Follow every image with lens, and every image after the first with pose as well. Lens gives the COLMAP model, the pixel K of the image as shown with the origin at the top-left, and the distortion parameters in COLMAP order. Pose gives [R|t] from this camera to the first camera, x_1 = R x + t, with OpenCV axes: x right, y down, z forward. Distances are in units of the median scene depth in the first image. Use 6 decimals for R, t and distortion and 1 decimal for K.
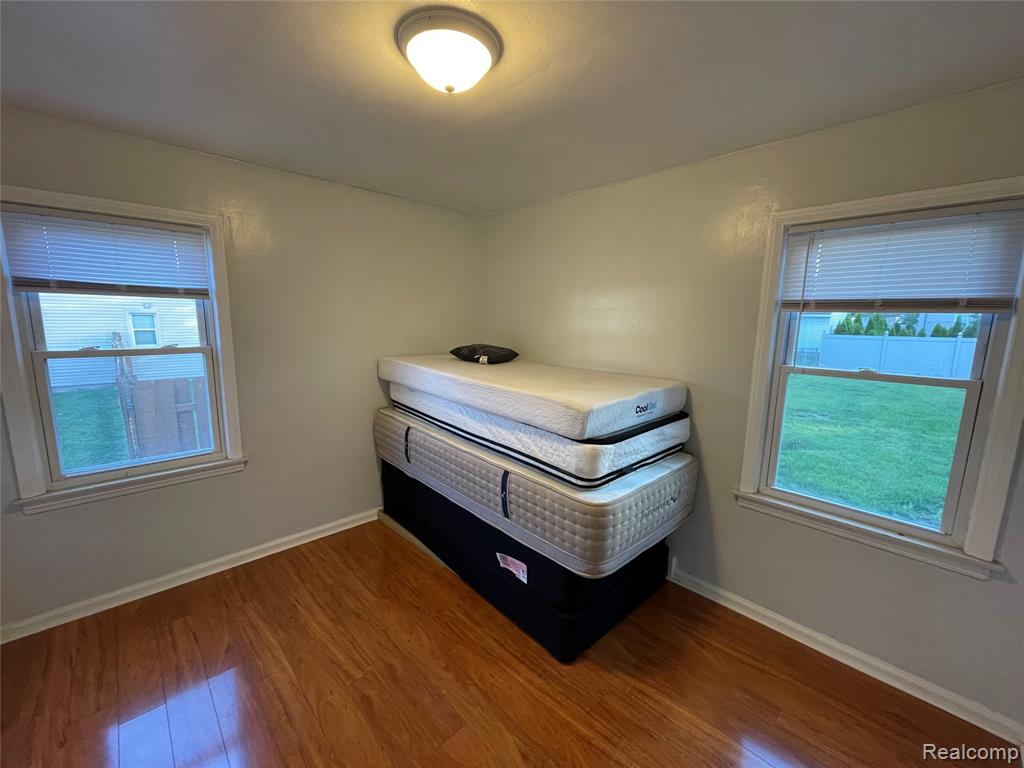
lens RADIAL K [[411.9, 0, 512.0], [0, 411.9, 384.0], [0, 0, 1]] dist [-0.000583, -0.000112]
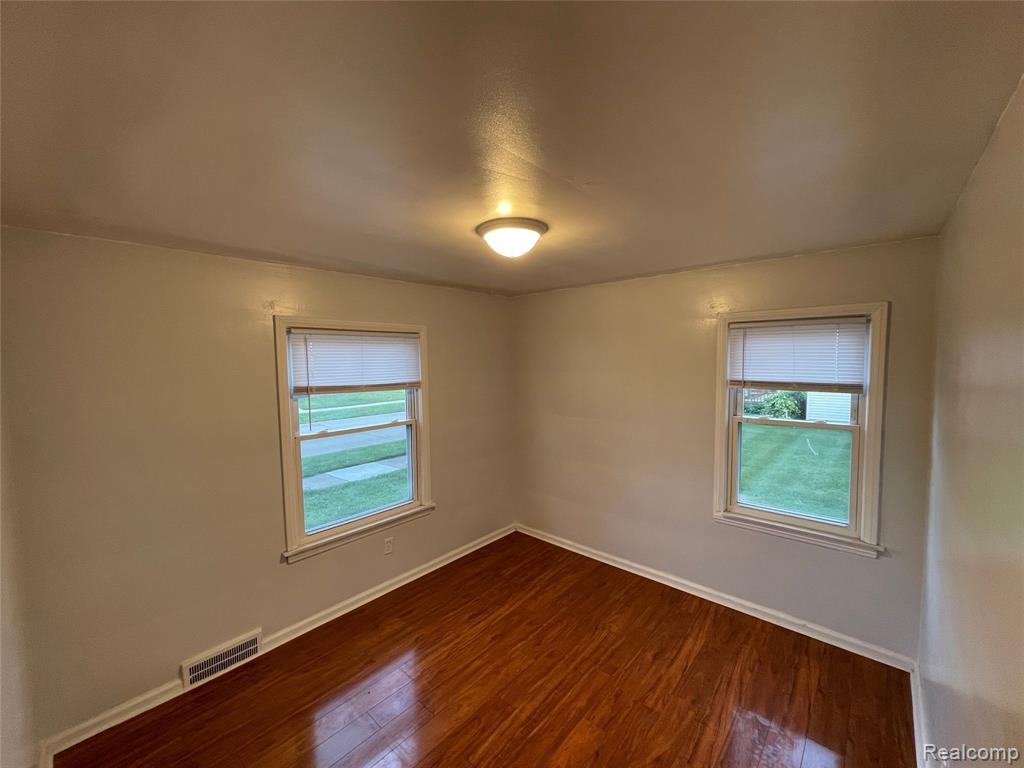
lens RADIAL K [[411.9, 0, 512.0], [0, 411.9, 384.0], [0, 0, 1]] dist [-0.000583, -0.000112]
pose [[0.994000, -0.047763, 0.098404, -0.294197], [0.054828, 0.996011, -0.070393, -0.128270], [-0.094649, 0.075366, 0.992654, -0.429167]]
